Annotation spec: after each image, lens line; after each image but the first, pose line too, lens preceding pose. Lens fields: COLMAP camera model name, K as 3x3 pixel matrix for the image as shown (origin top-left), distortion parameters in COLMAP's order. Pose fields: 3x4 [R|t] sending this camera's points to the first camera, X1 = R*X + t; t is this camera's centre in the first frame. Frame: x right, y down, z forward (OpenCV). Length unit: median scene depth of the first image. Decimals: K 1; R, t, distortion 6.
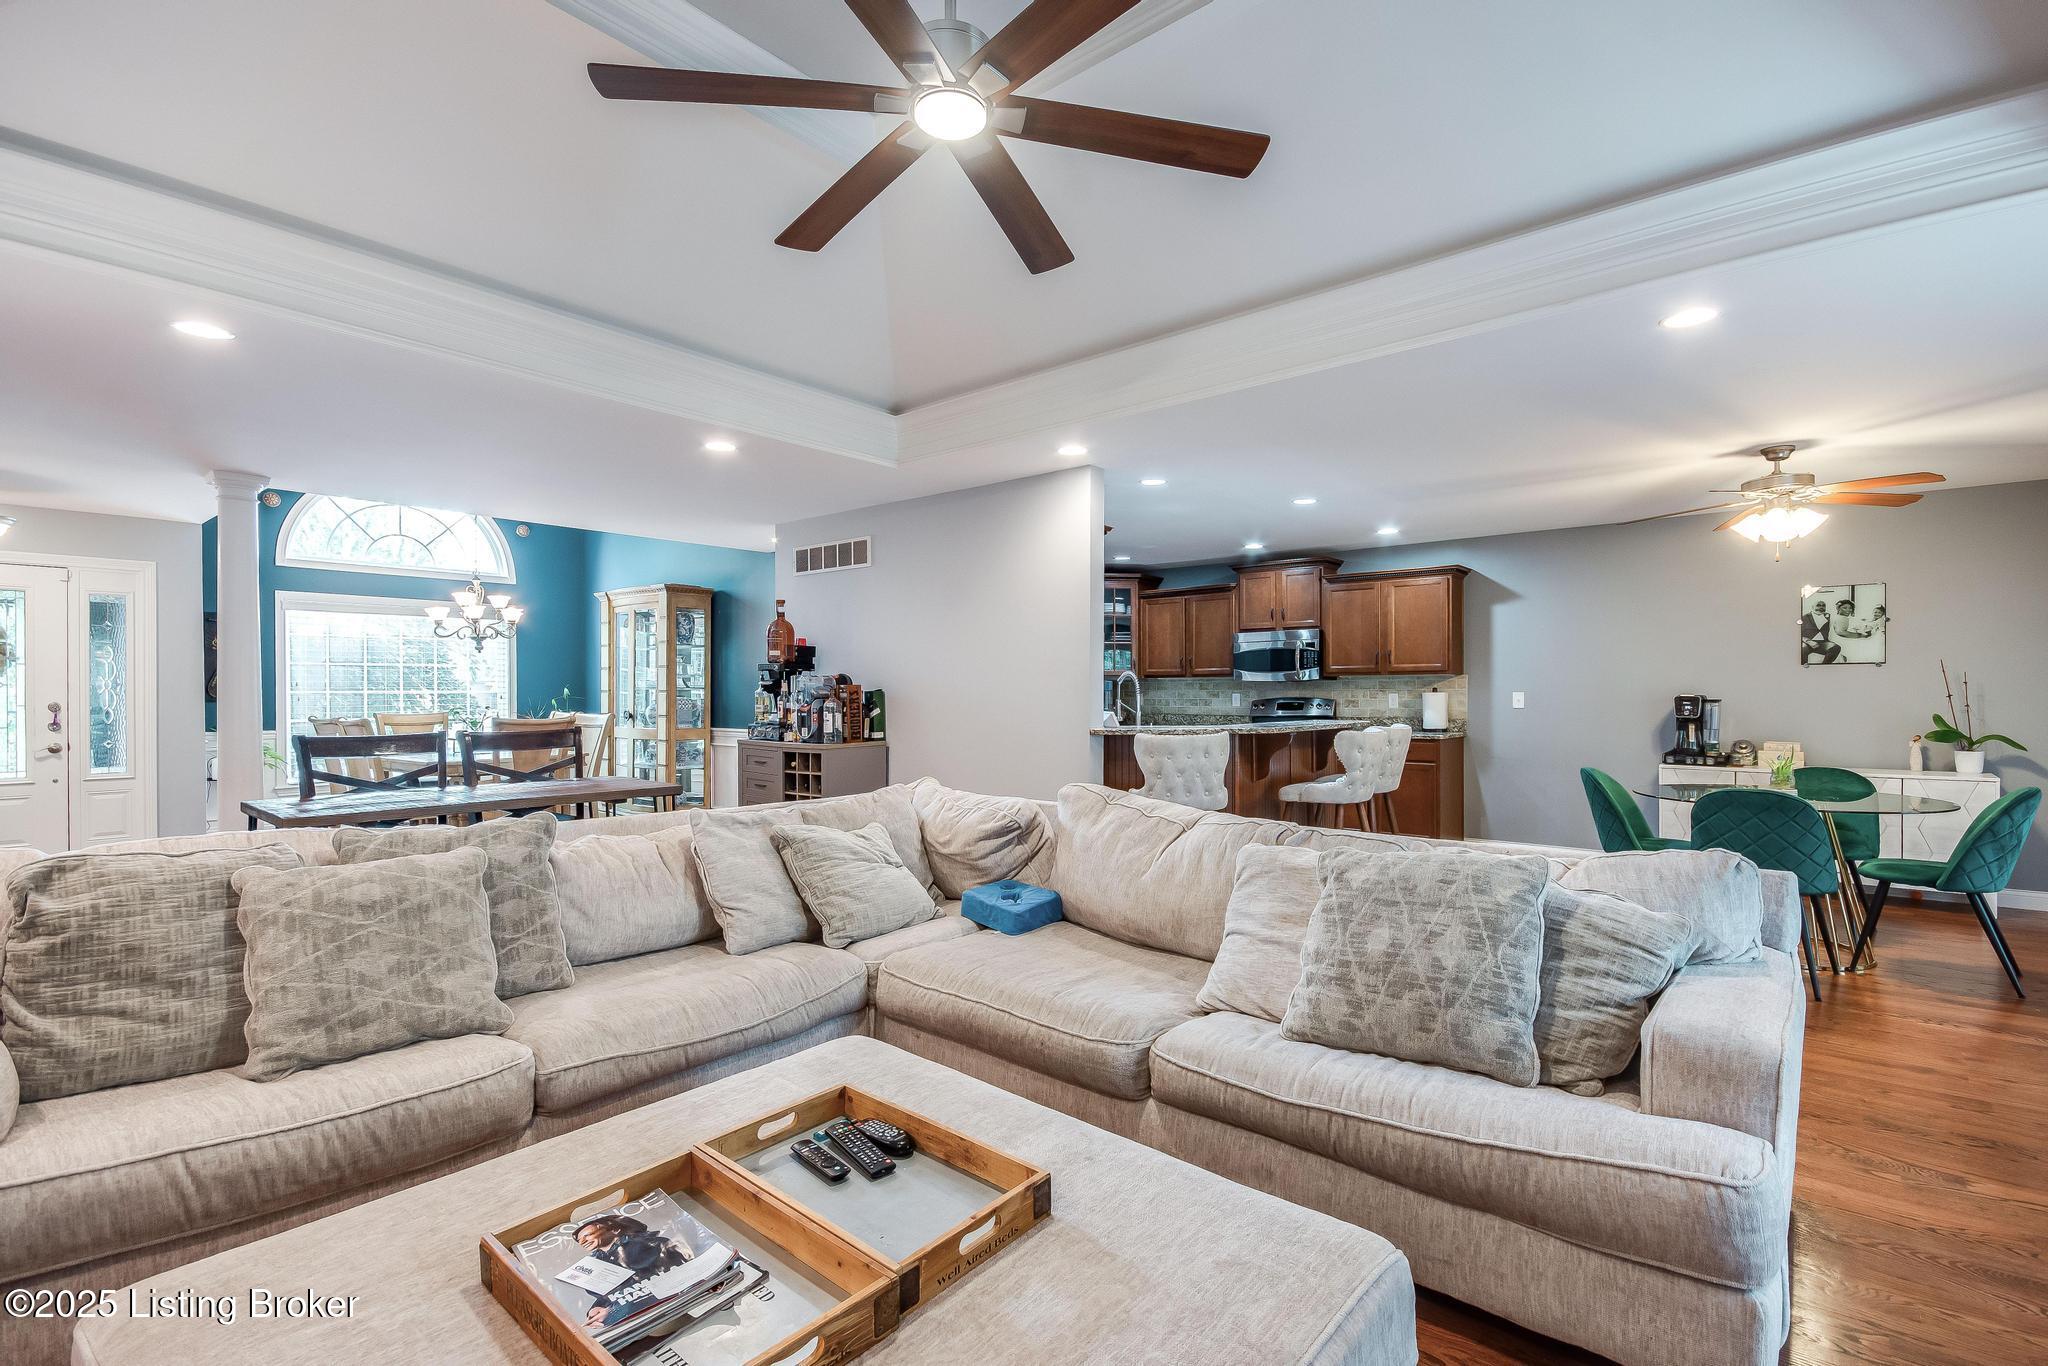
lens RADIAL K [[945.6, 0, 1033.0], [0, 945.6, 680.1], [0, 0, 1]] dist [0.018175, -0.000204]
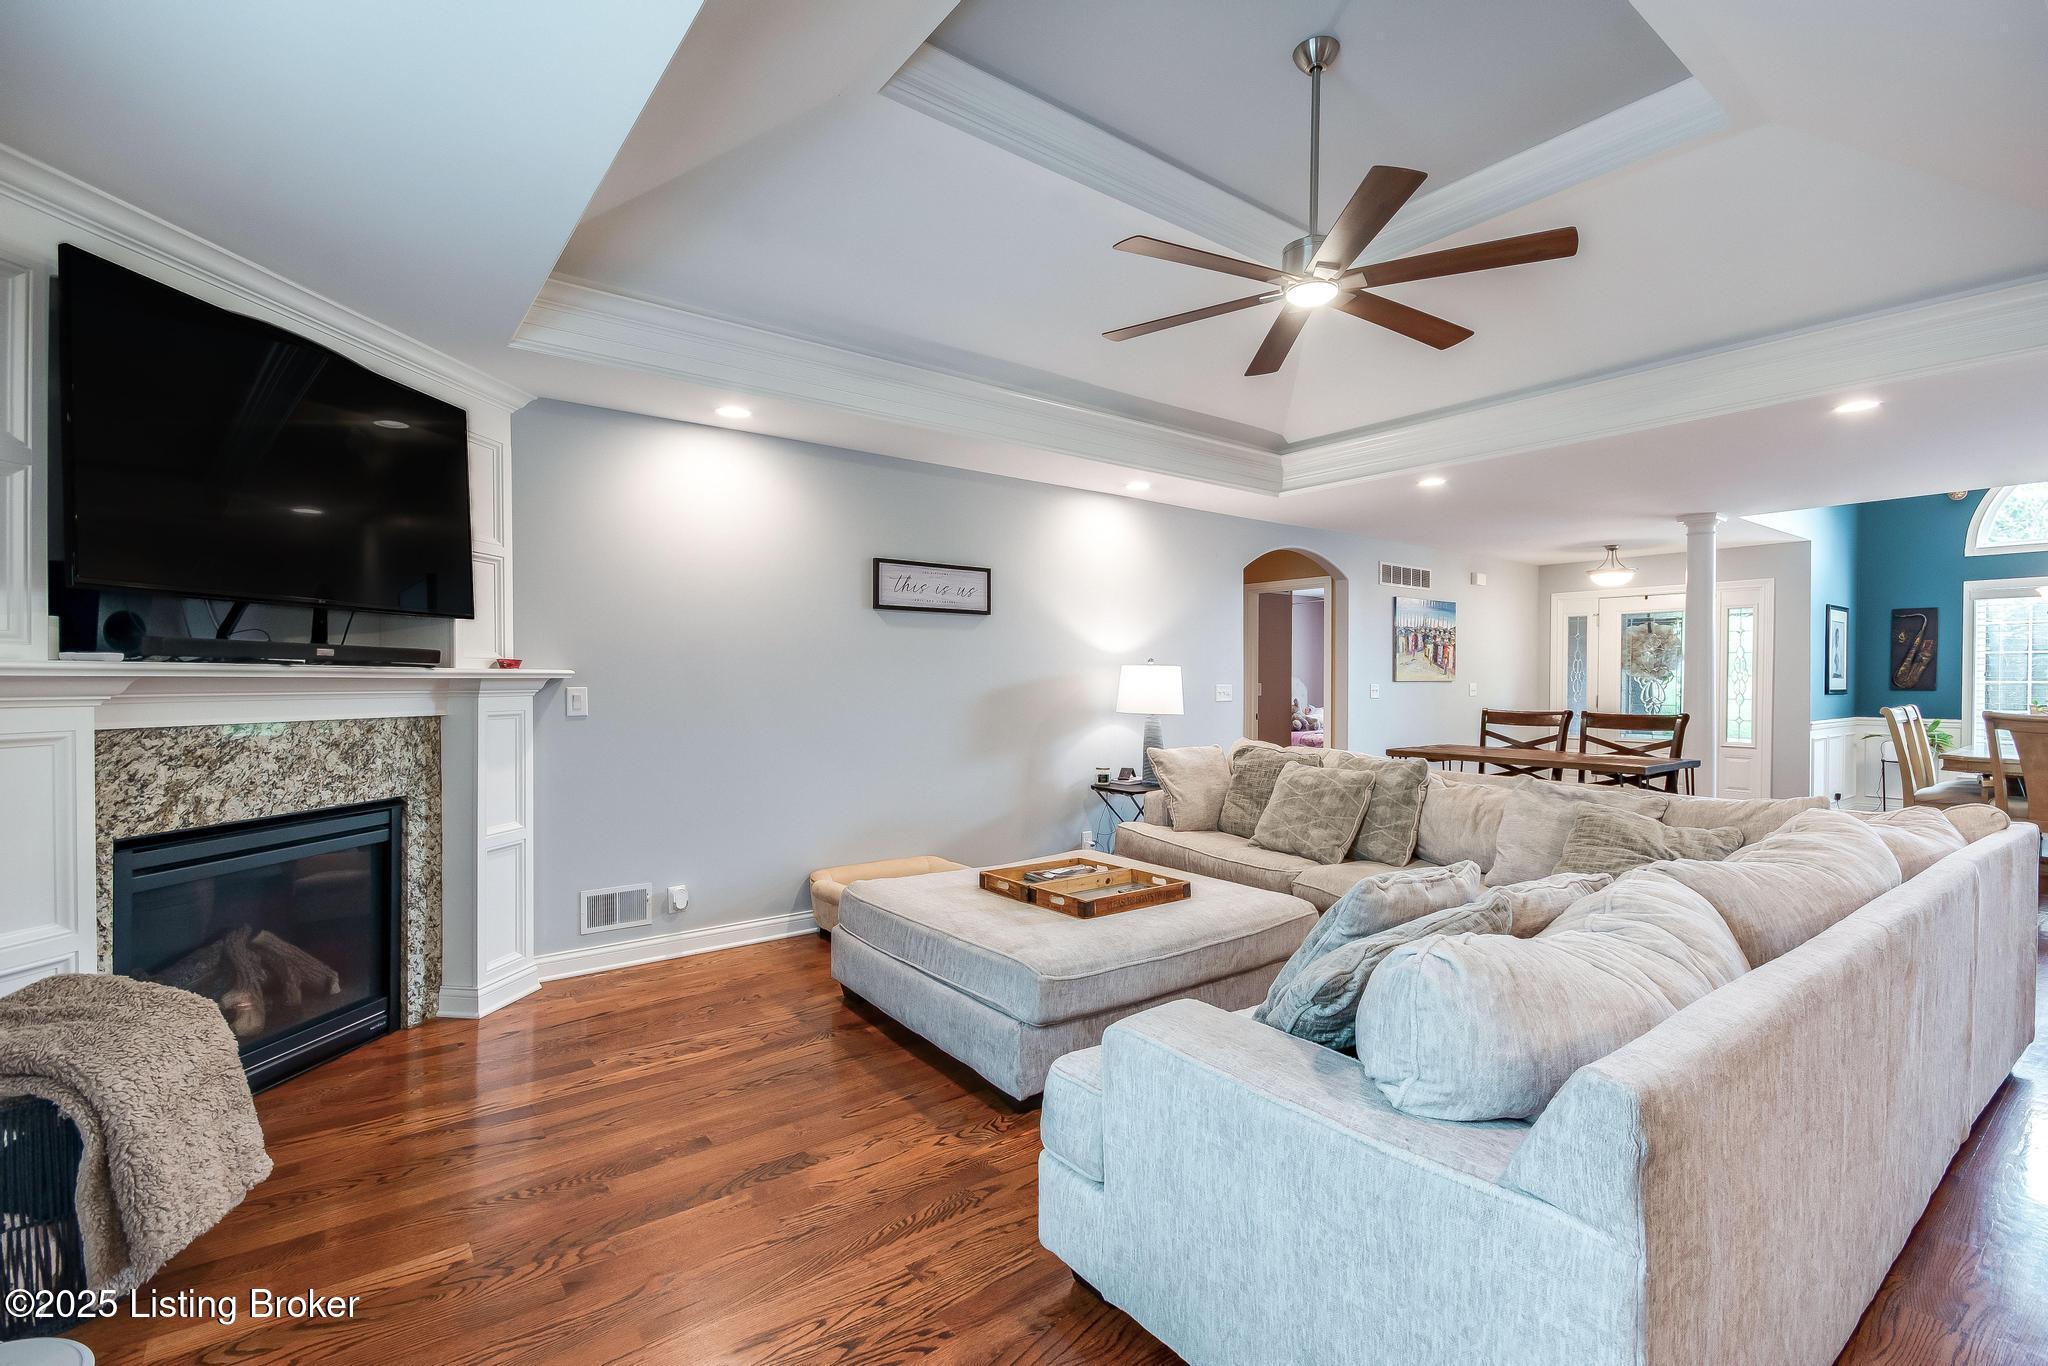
lens RADIAL K [[945.6, 0, 1033.0], [0, 945.6, 680.1], [0, 0, 1]] dist [0.018175, -0.000204]
pose [[-0.214651, 0.003312, -0.976685, 1.346624], [0.009526, 0.999954, 0.001297, 0.000143], [0.976644, -0.009025, -0.214673, 0.833187]]
